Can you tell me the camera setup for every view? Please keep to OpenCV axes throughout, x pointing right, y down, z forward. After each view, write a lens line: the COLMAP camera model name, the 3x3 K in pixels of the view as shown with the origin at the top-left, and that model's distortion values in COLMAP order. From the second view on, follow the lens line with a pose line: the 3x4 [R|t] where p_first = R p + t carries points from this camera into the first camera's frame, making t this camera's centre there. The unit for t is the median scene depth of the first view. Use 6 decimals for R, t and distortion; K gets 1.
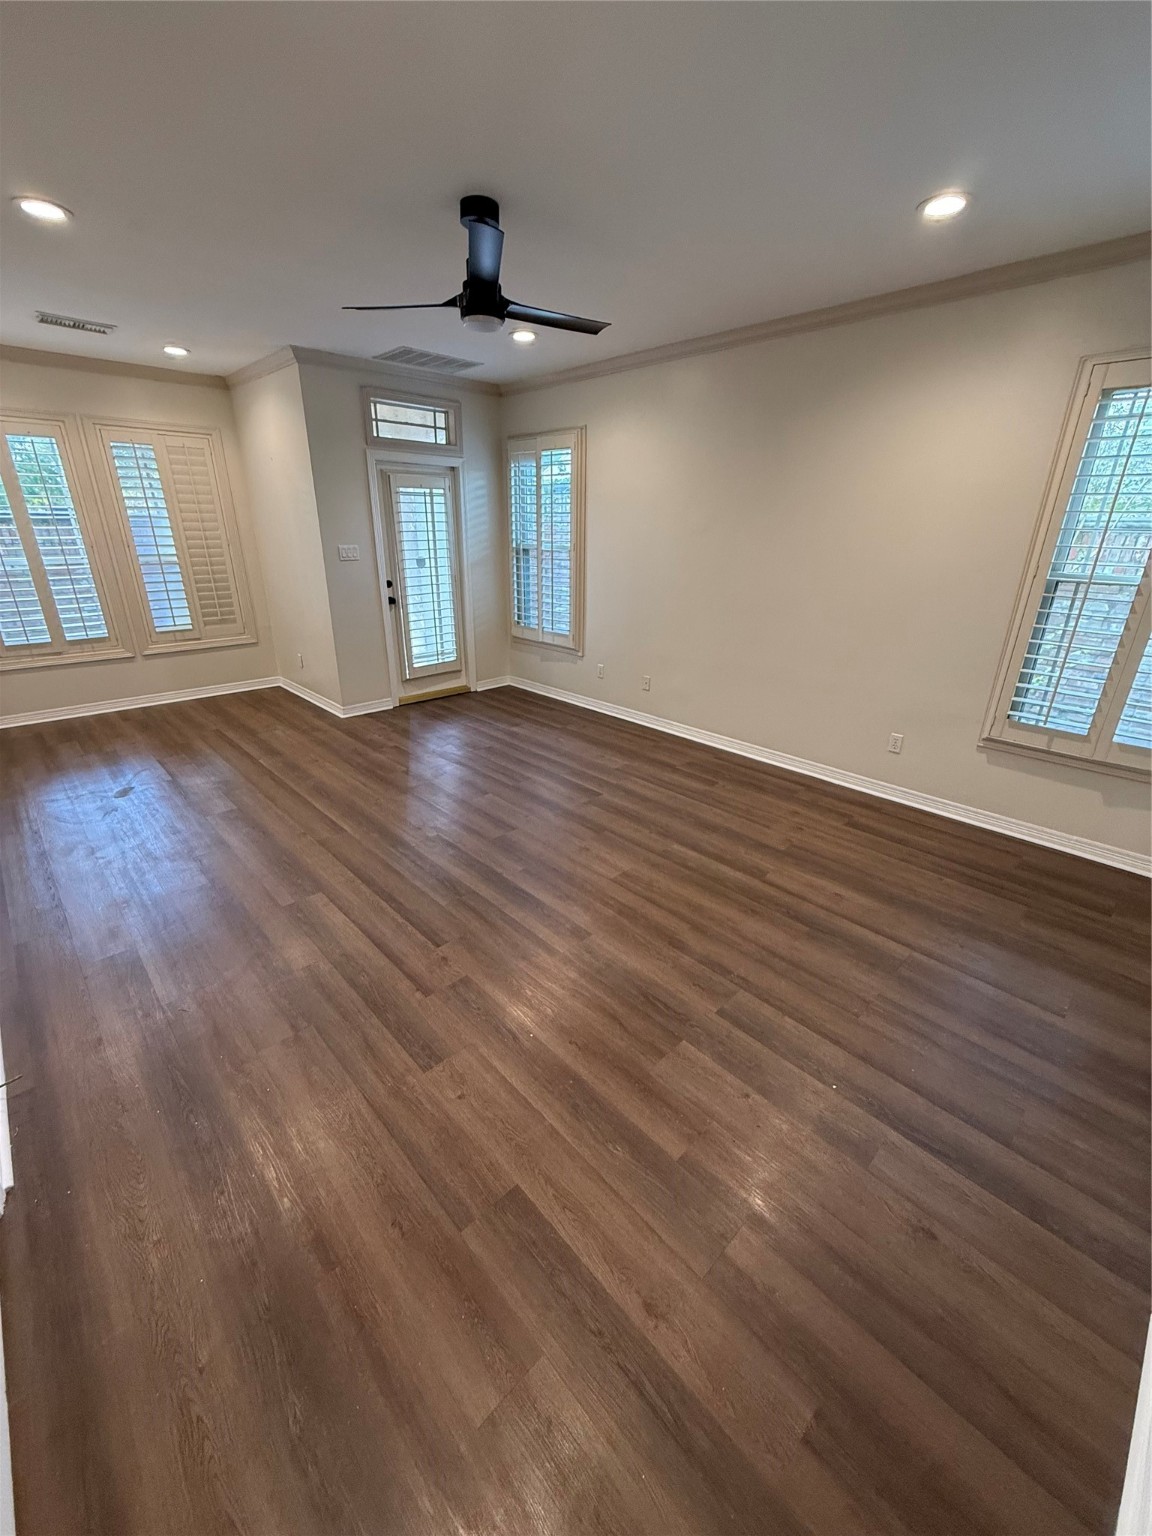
lens RADIAL K [[611.7, 0, 579.7], [0, 611.7, 764.6], [0, 0, 1]] dist [-0.000894, 0.000321]
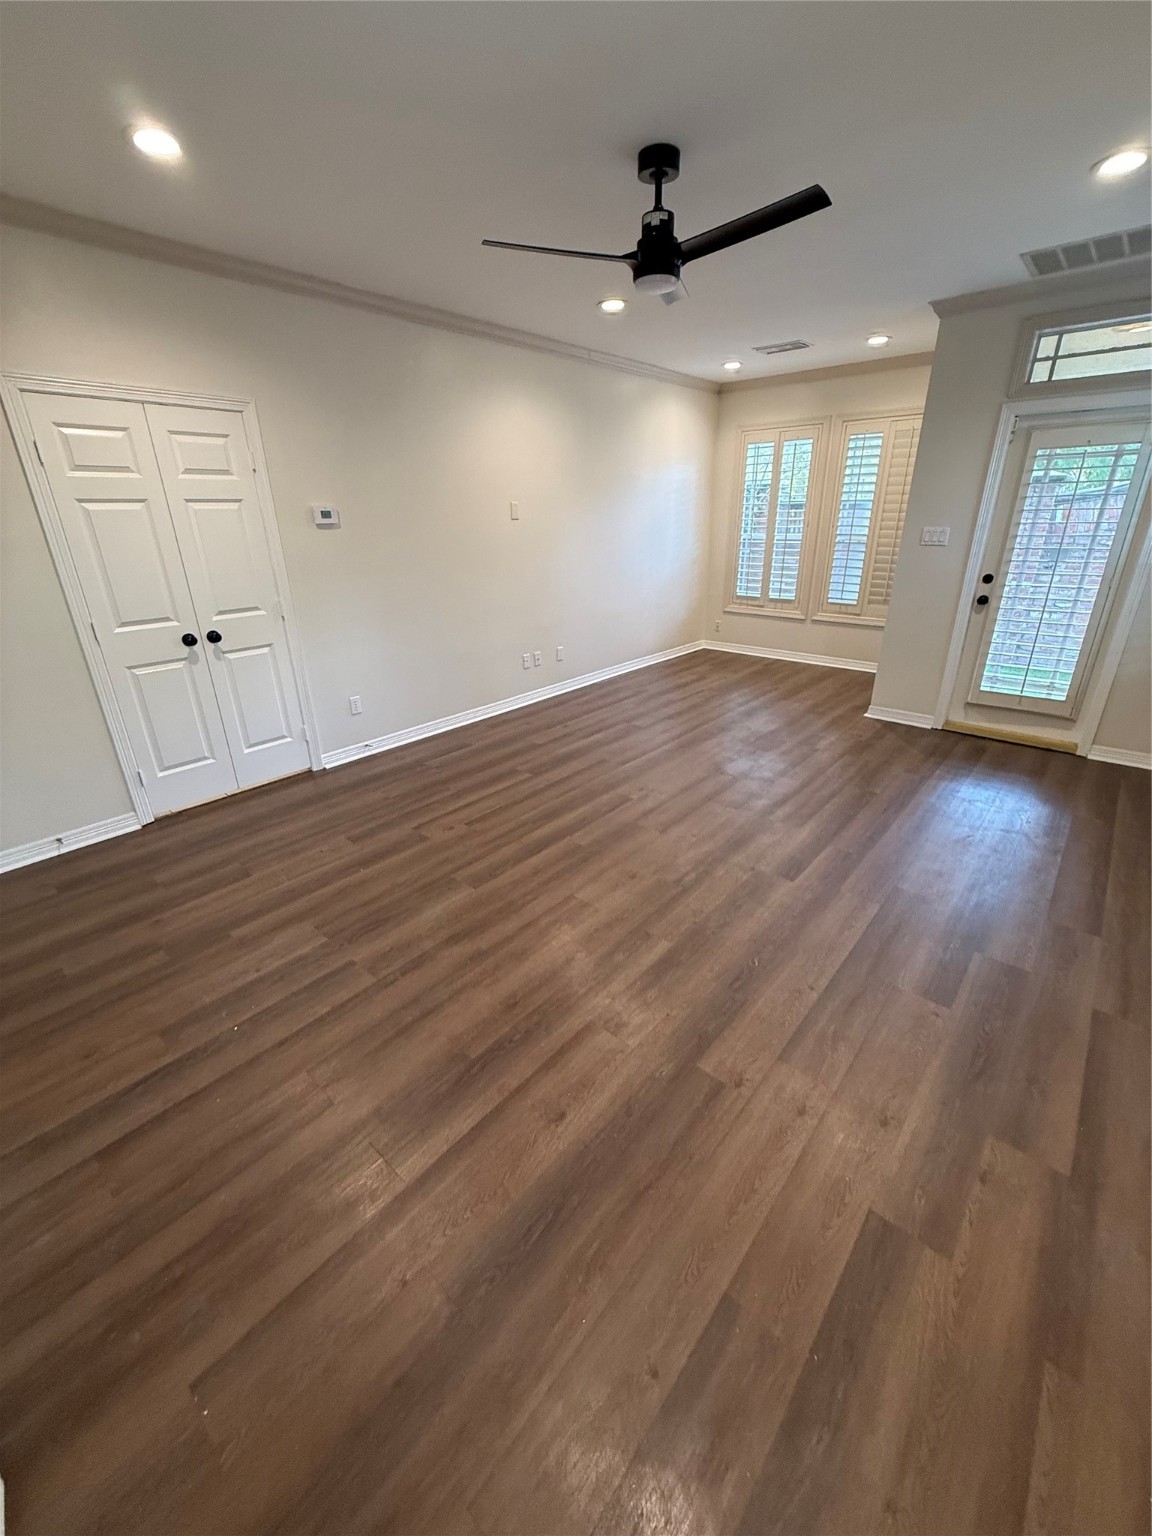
lens RADIAL K [[611.7, 0, 579.5], [0, 611.7, 769.6], [0, 0, 1]] dist [-0.000894, 0.000321]
pose [[0.086017, 0.375599, -0.922782, 0.497177], [-0.350301, 0.878477, 0.324912, -0.167186], [0.932679, 0.295303, 0.207136, 0.465220]]
